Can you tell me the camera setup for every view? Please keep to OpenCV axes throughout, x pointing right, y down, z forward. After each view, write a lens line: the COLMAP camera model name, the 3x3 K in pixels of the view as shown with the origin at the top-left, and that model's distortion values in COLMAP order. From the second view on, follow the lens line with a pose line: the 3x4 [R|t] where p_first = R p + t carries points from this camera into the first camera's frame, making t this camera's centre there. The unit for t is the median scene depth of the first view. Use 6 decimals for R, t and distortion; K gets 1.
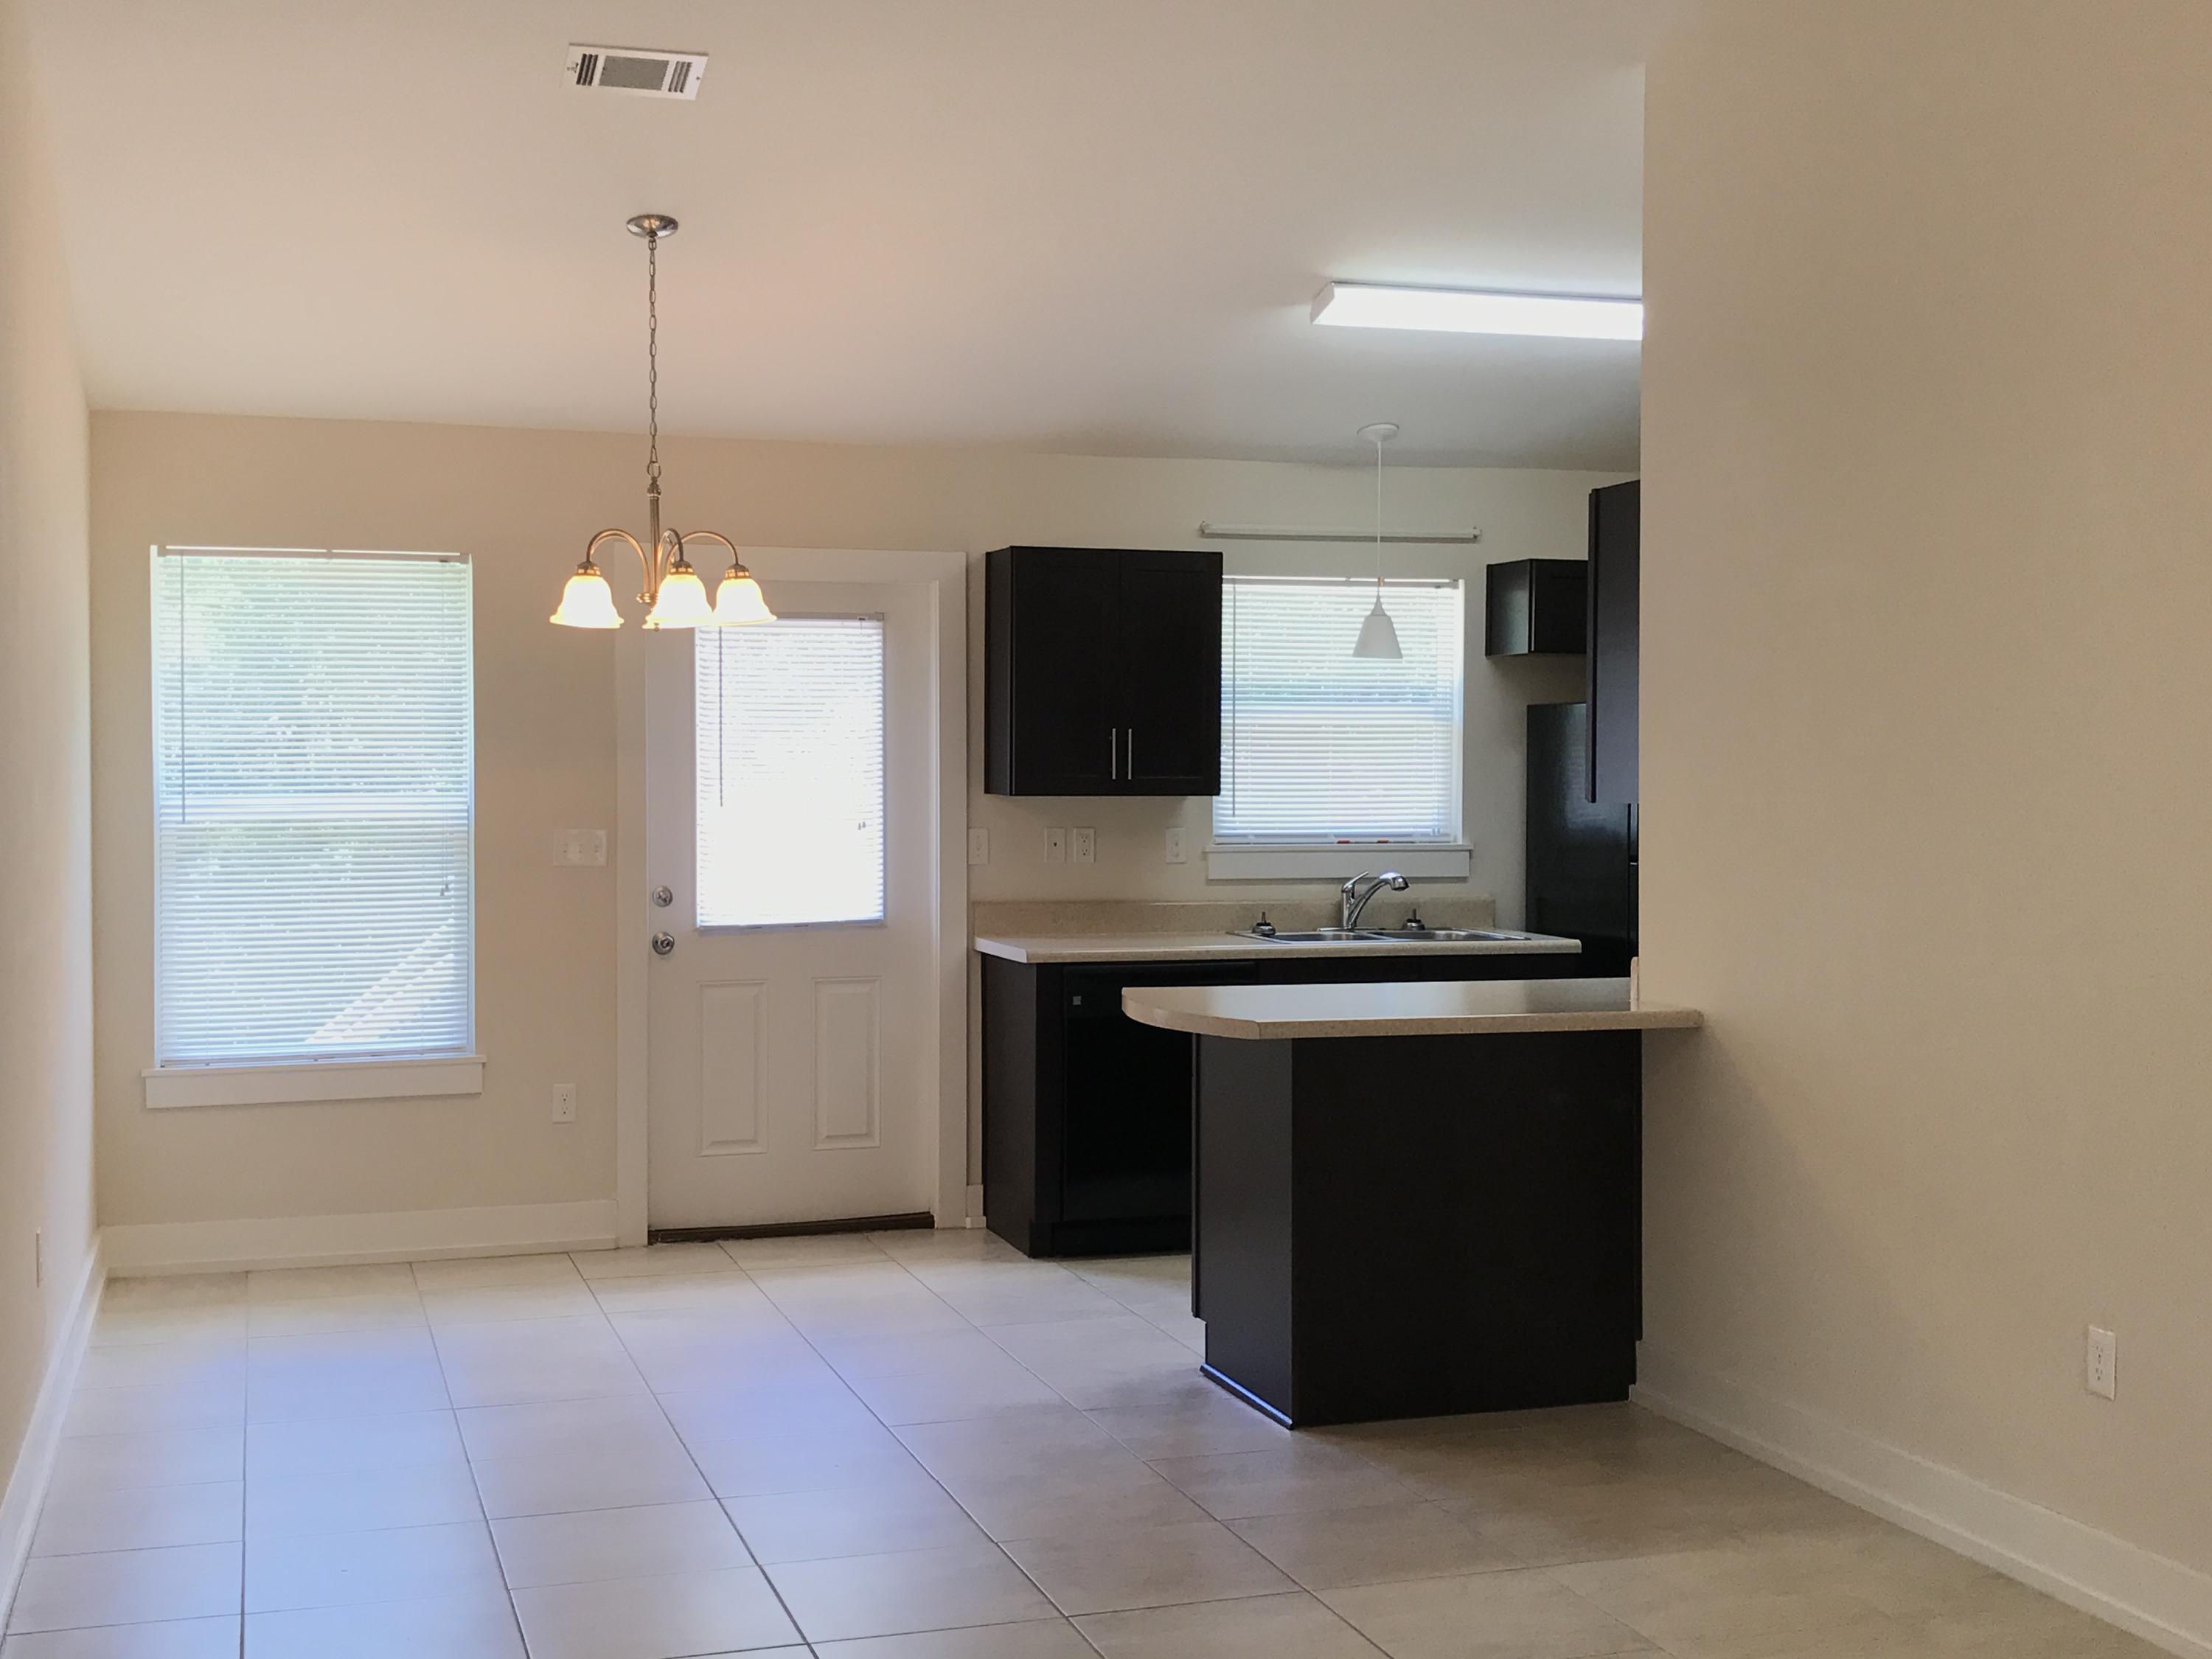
lens RADIAL K [[2513.2, 0, 1103.8], [0, 2513.2, 830.7], [0, 0, 1]] dist [0.029376, 0.000000]
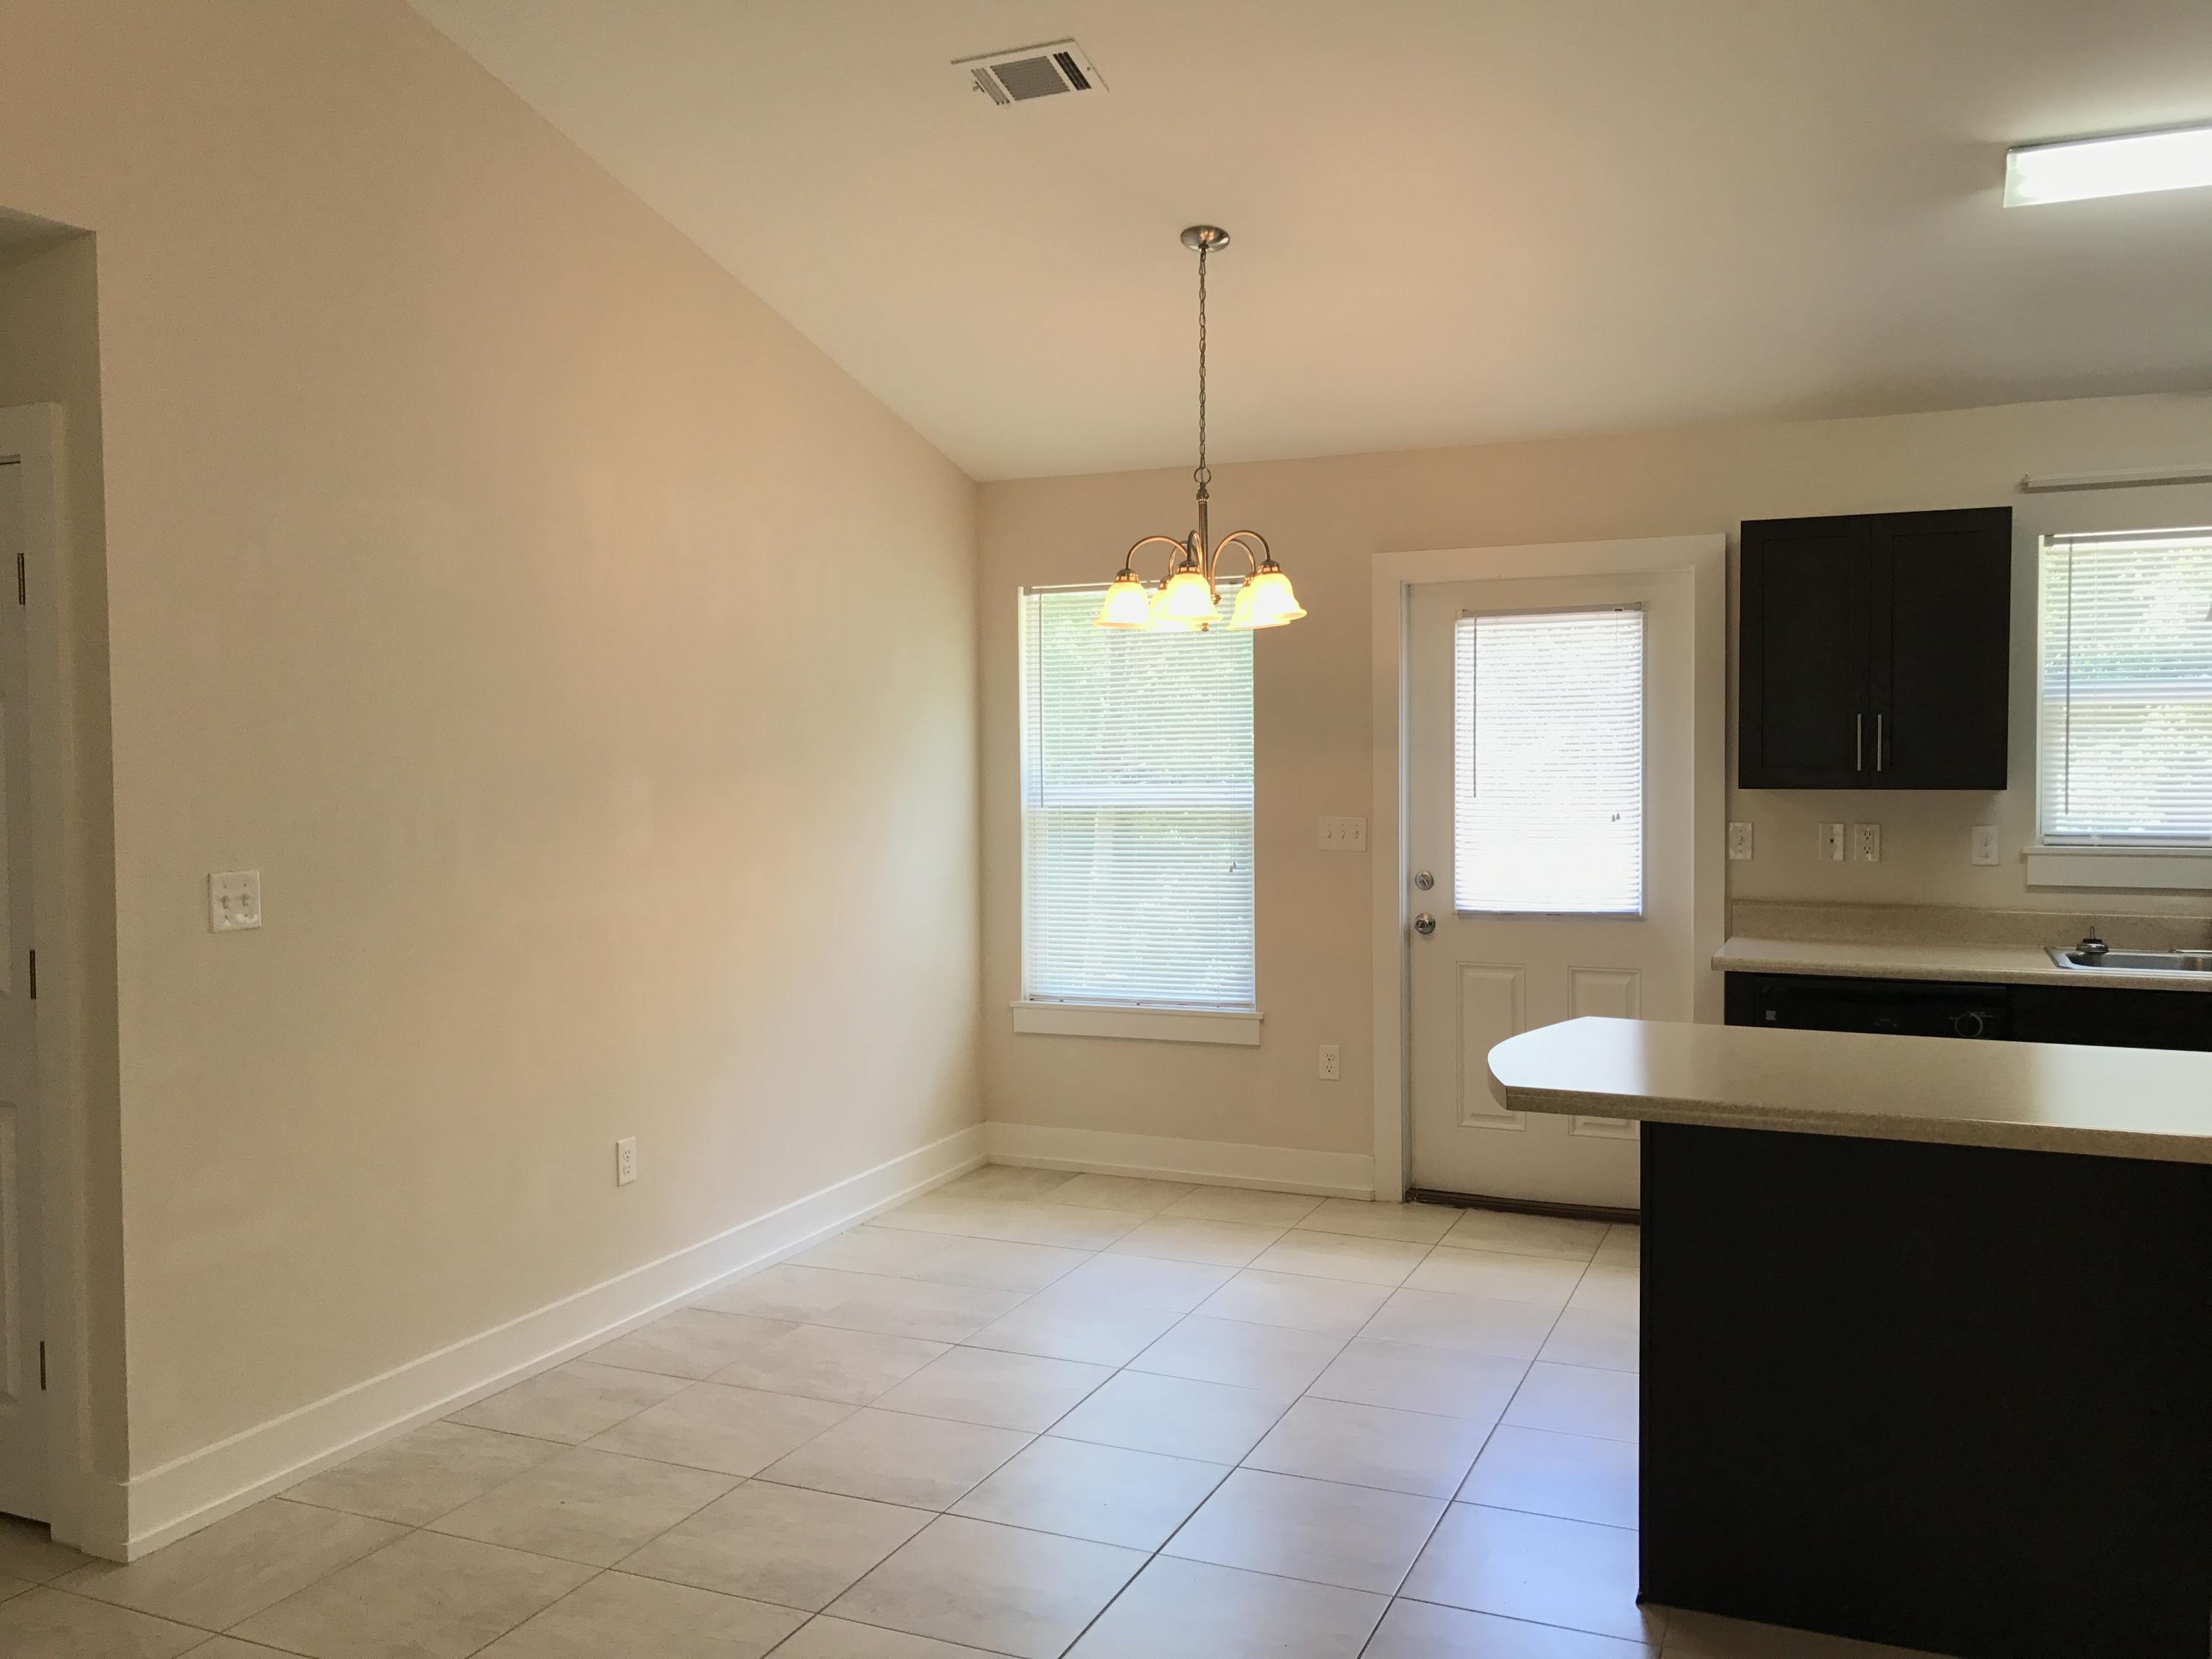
lens RADIAL K [[1817.2, 0, 1108.8], [0, 1817.2, 833.3], [0, 0, 1]] dist [0.049288, -0.044480]
pose [[0.746899, 0.023865, -0.664509, 0.237294], [-0.012818, 0.999687, 0.021494, -0.008764], [0.664813, -0.007536, 0.746971, 0.326683]]
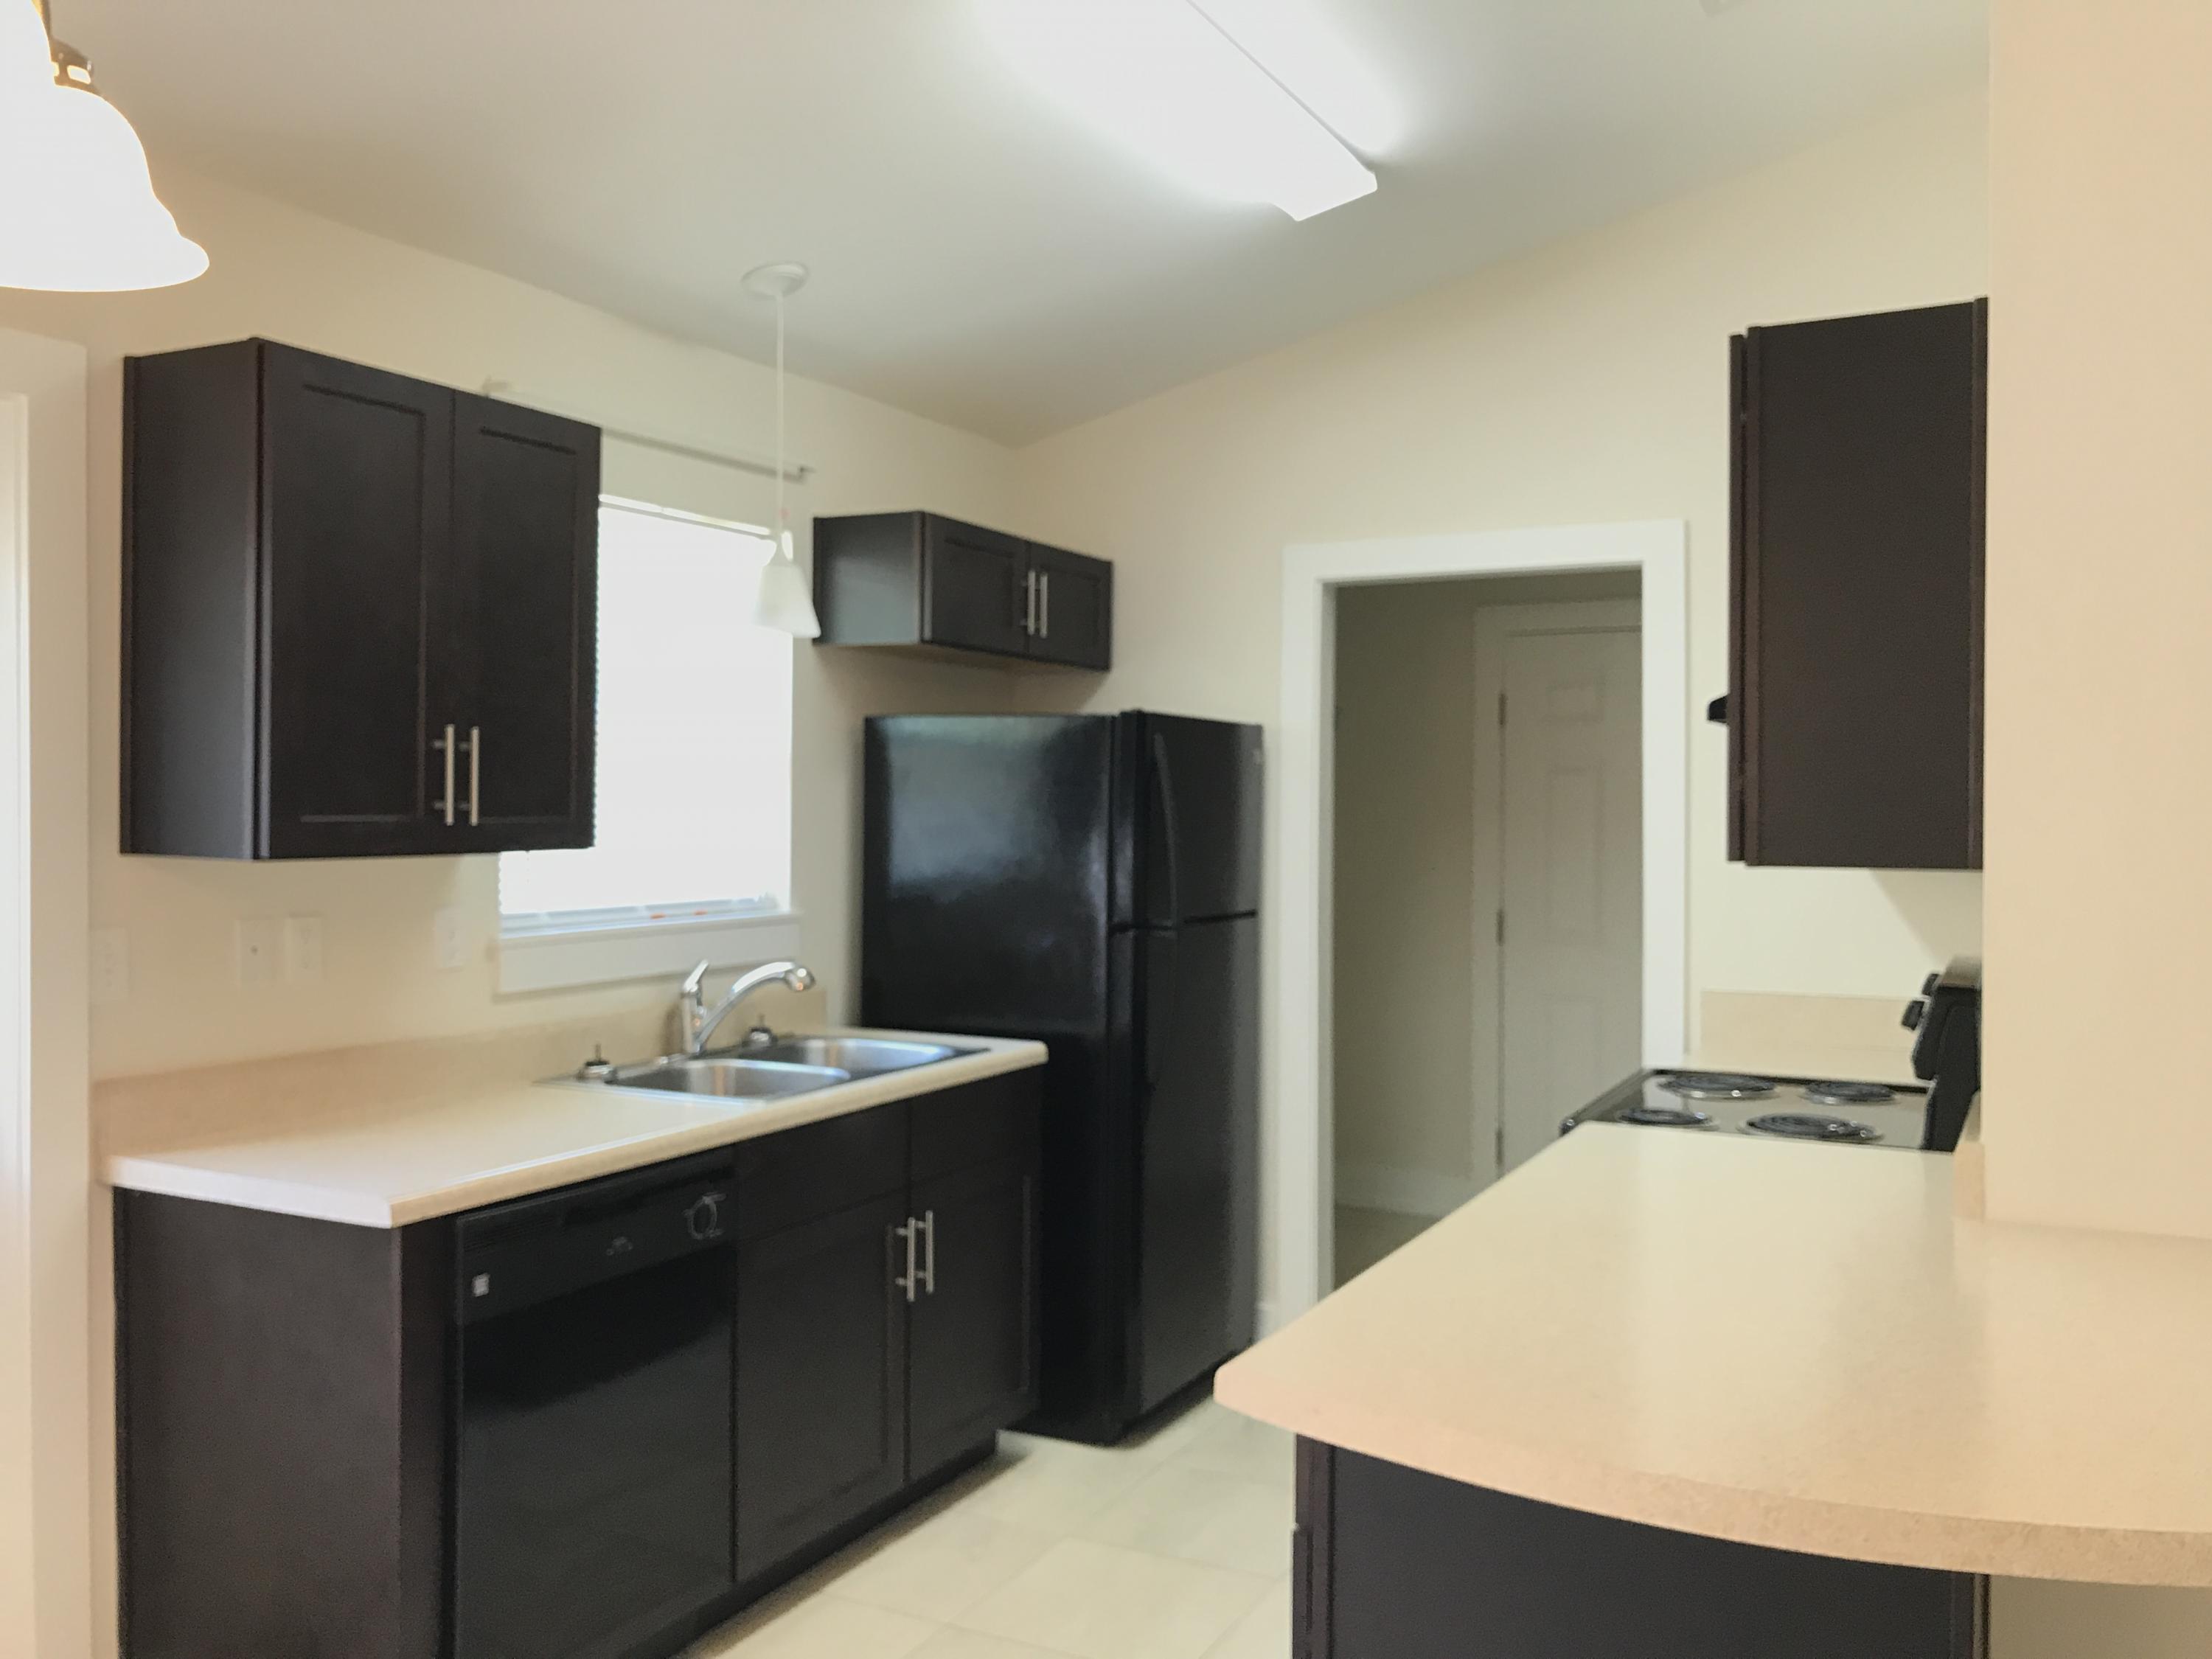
lens RADIAL K [[1817.2, 0, 1064.2], [0, 1817.2, 815.9], [0, 0, 1]] dist [0.049288, -0.044480]
pose [[0.731000, -0.004760, 0.682361, -0.158768], [0.017705, 0.999771, -0.011993, -0.015240], [-0.682148, 0.020848, 0.730917, 0.629535]]
